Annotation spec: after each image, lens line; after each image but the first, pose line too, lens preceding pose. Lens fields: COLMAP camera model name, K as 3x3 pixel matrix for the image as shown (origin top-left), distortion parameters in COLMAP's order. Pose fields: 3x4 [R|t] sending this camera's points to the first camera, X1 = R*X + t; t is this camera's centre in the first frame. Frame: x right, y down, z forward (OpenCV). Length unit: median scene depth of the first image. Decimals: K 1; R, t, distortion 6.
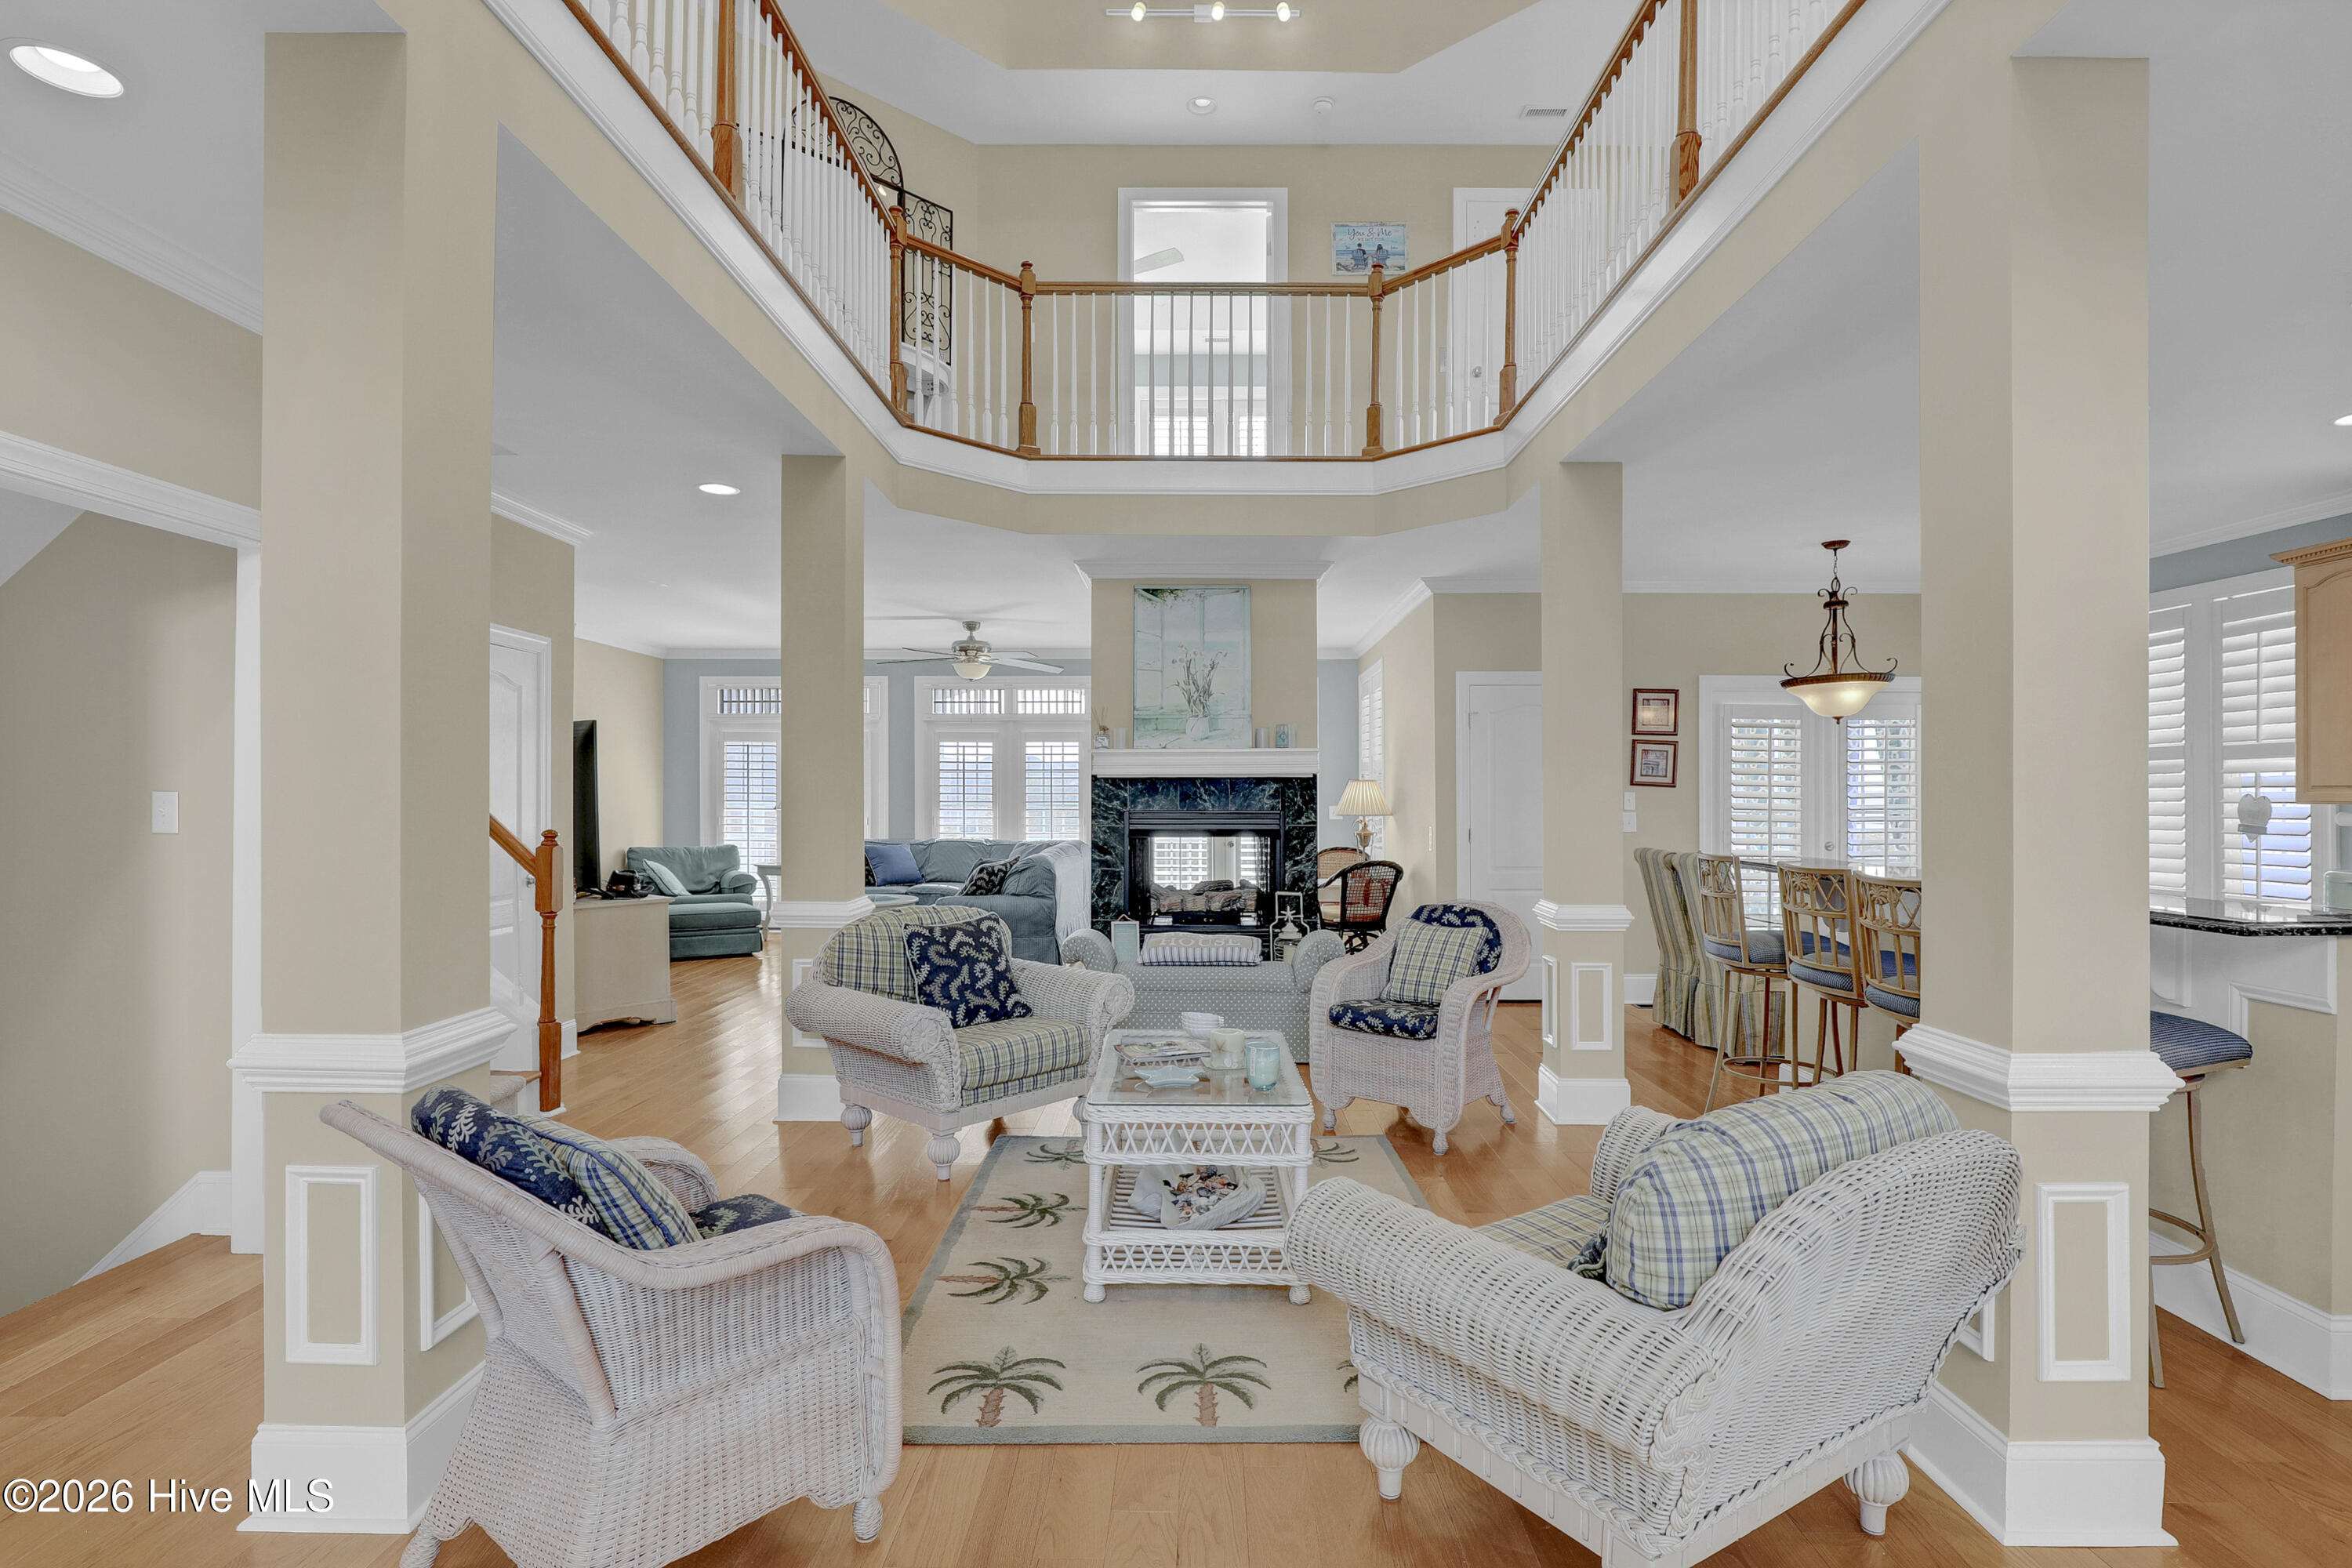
lens RADIAL K [[1130.4, 0, 1203.0], [0, 1130.4, 803.5], [0, 0, 1]] dist [-0.024623, 0.000735]
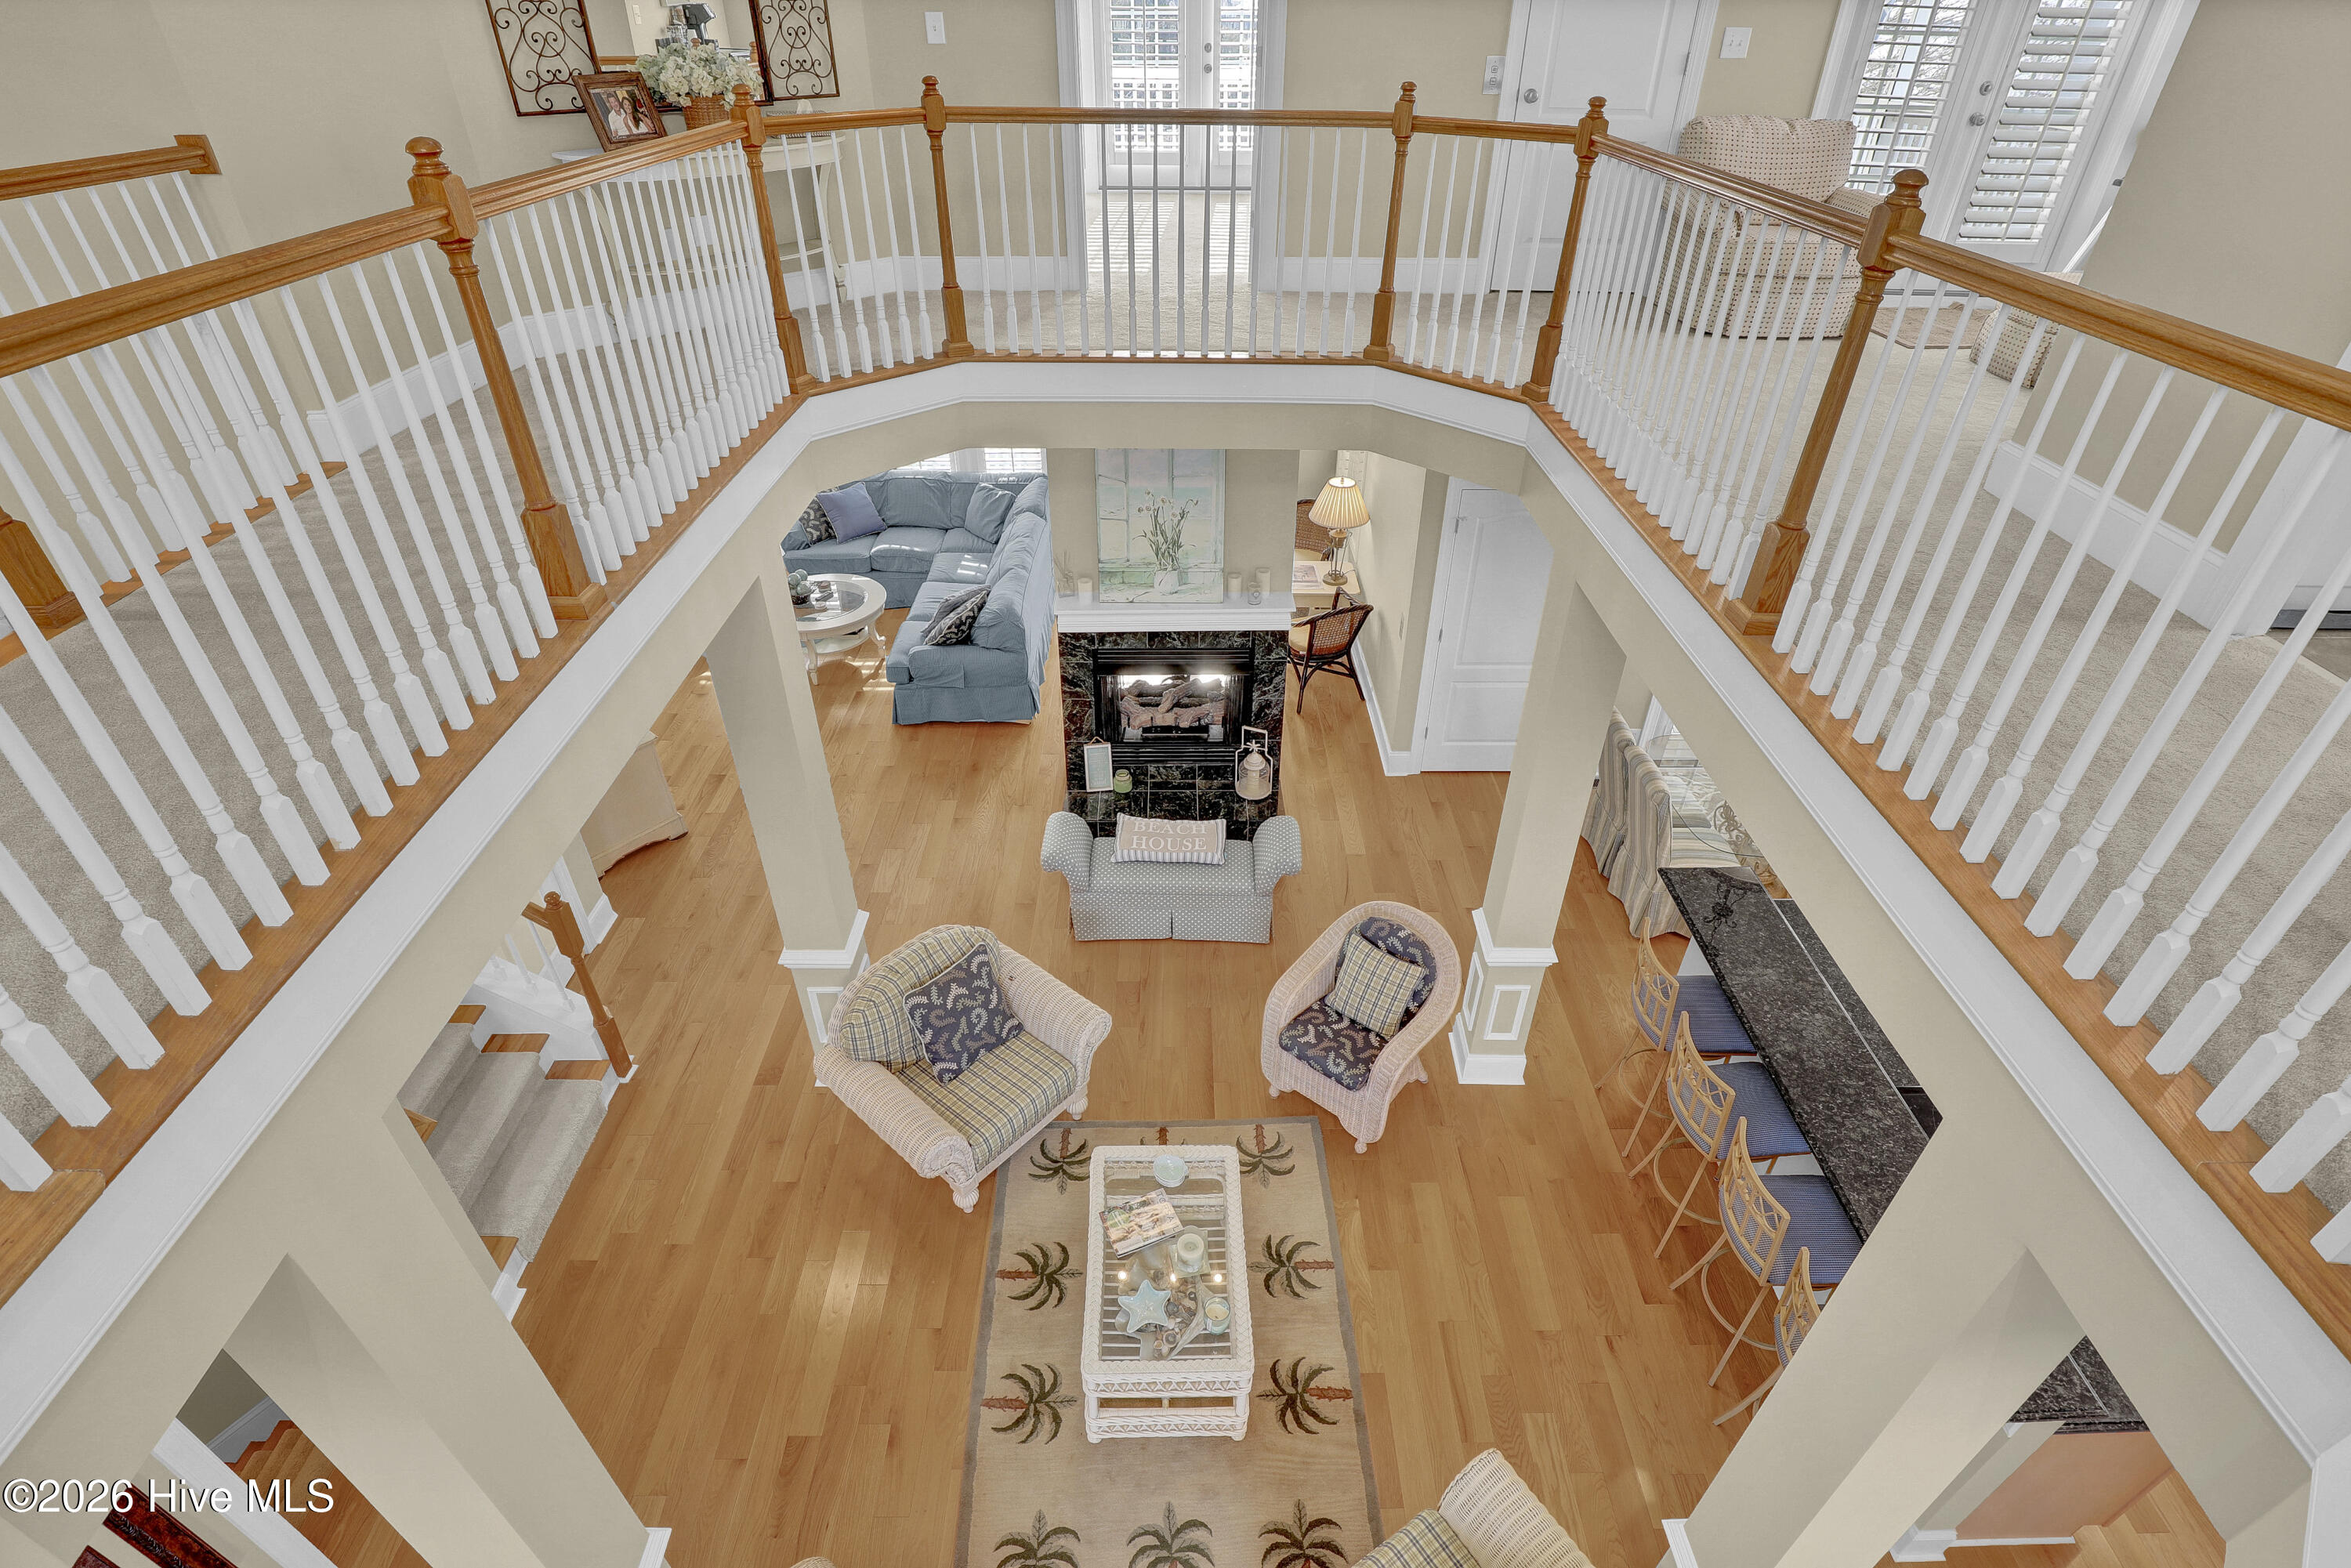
lens RADIAL K [[1103.4, 0, 1195.5], [0, 1103.4, 771.1], [0, 0, 1]] dist [-0.029957, 0.000888]
pose [[0.999802, 0.000469, 0.019890, 0.001421], [-0.011599, 0.825993, 0.563562, -0.455003], [-0.016165, -0.563681, 0.825834, 0.144017]]
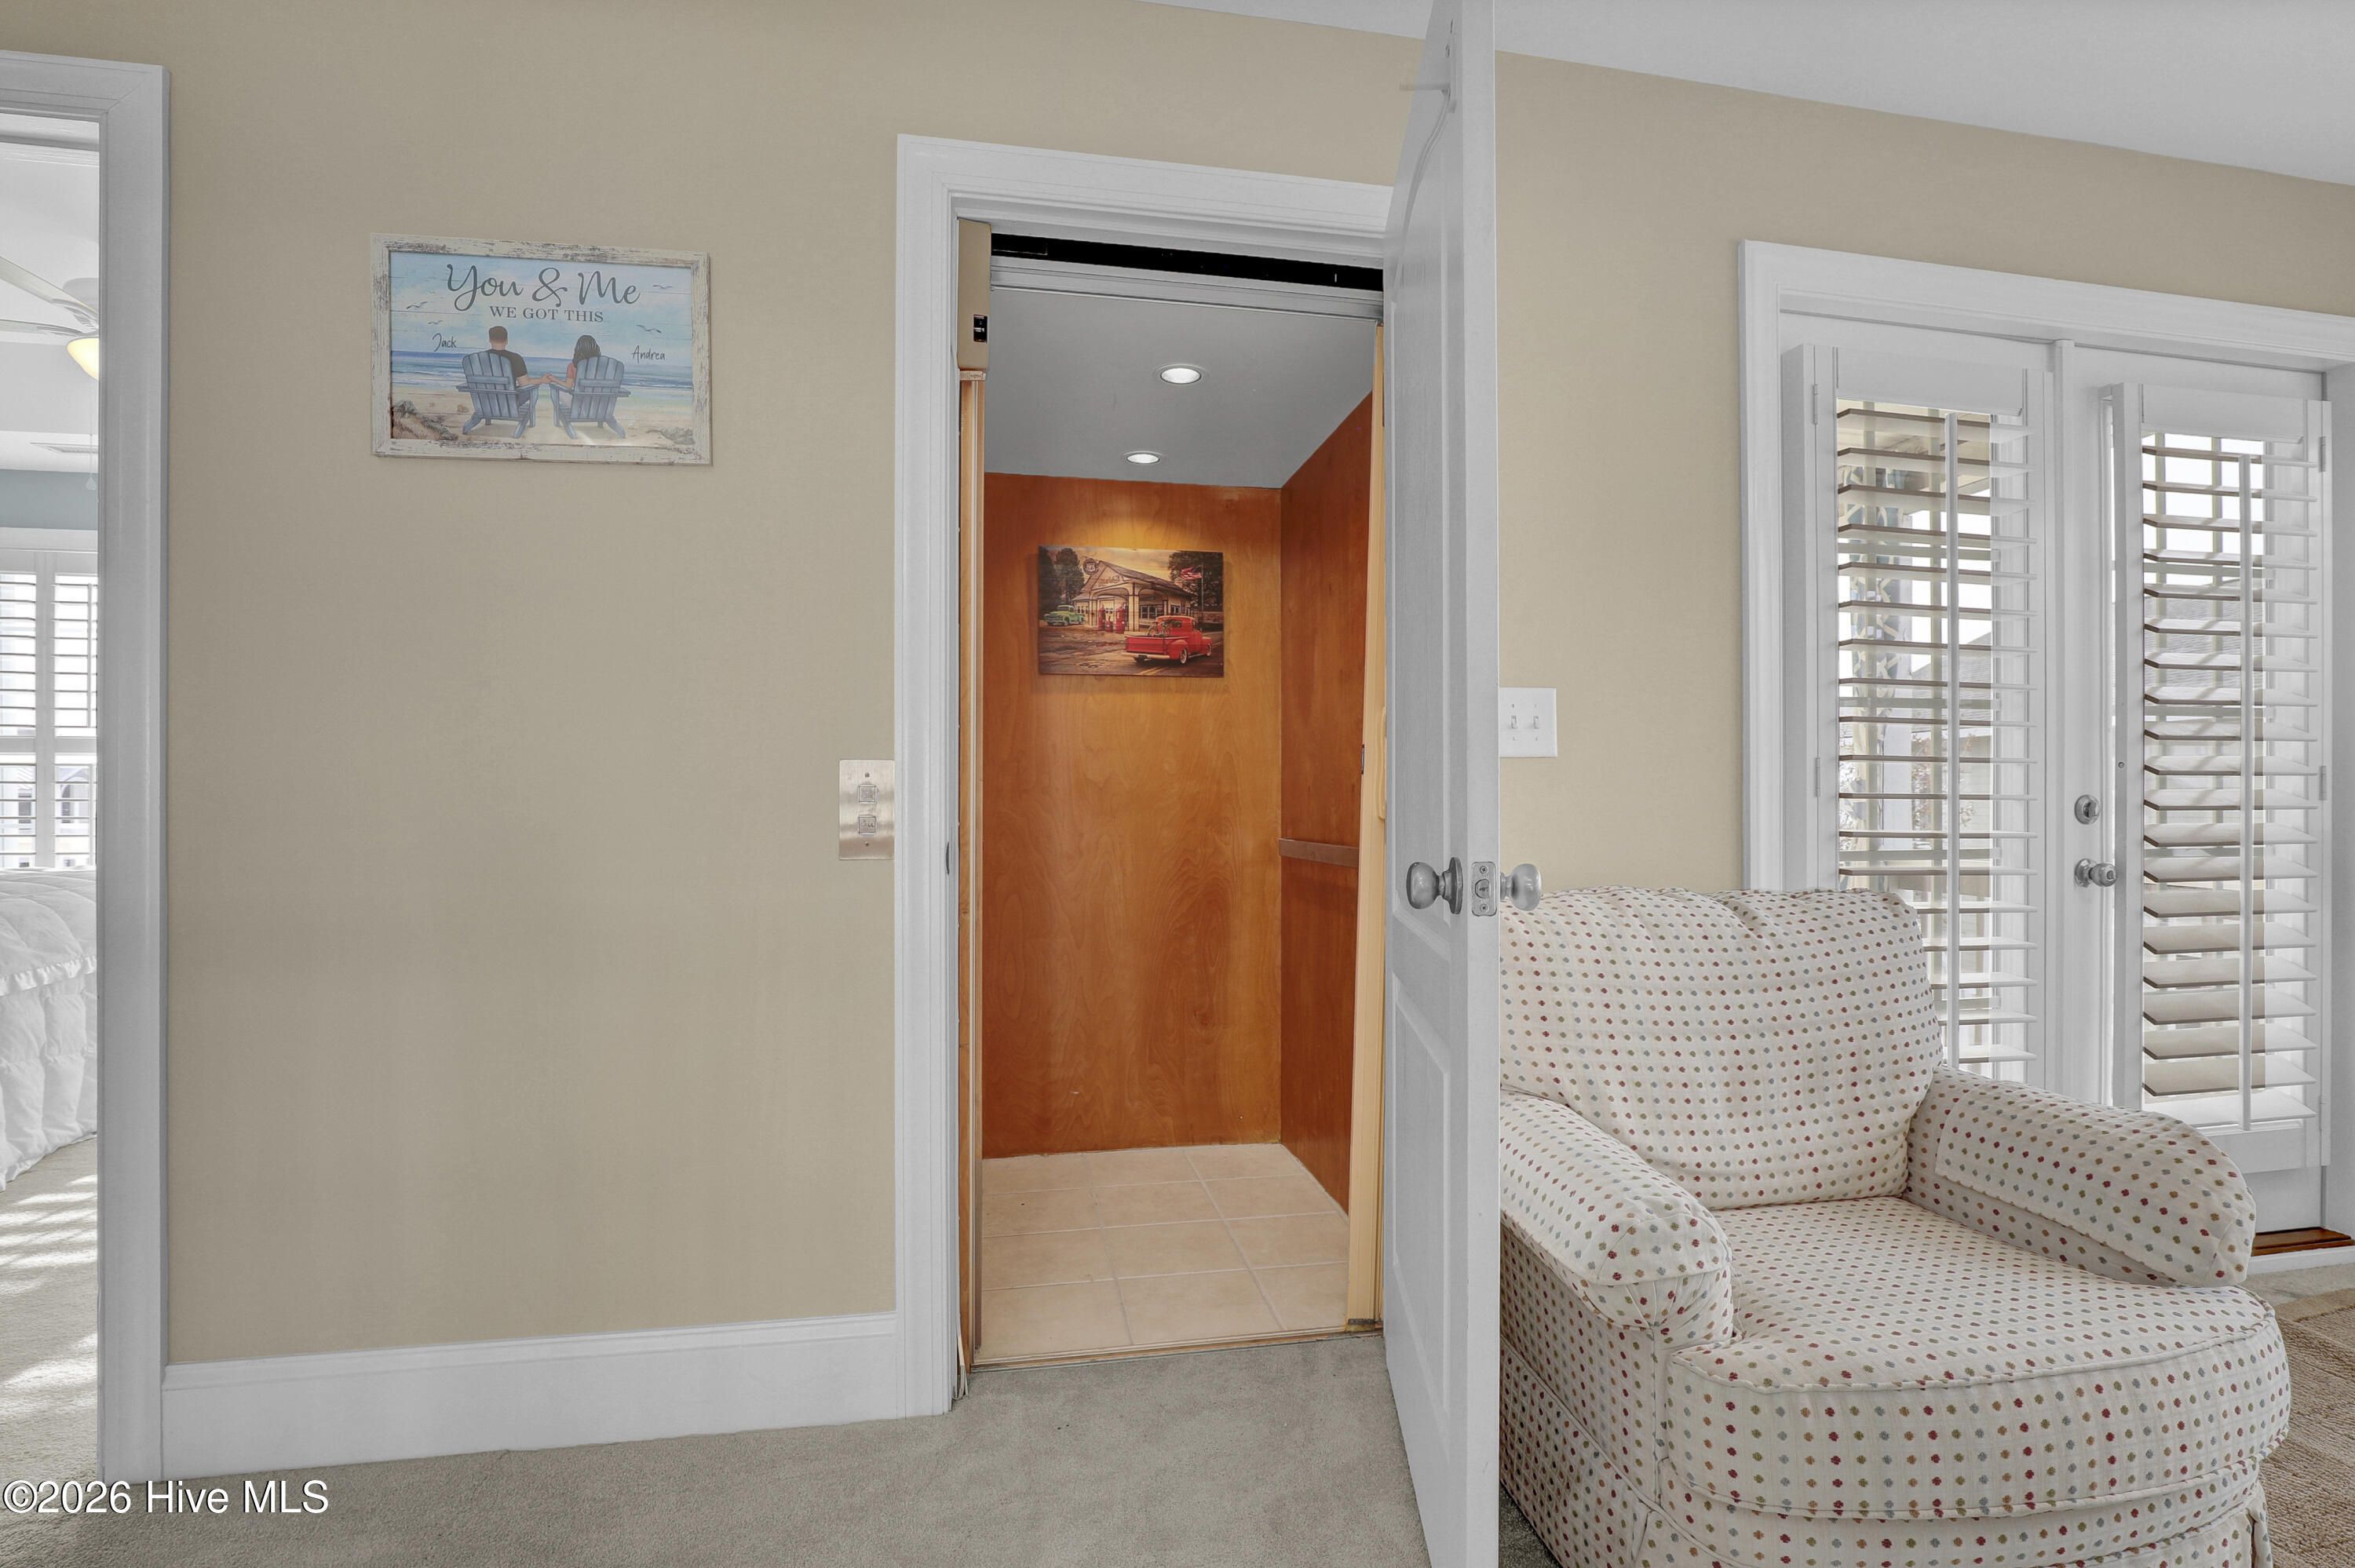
lens RADIAL K [[1131.7, 0, 1204.5], [0, 1131.7, 803.5], [0, 0, 1]] dist [-0.024623, 0.000735]
pose [[0.978992, 0.000856, 0.203896, 0.260012], [0.000769, 0.999969, -0.007891, -0.430071], [-0.203896, 0.007882, 0.978961, 0.801810]]
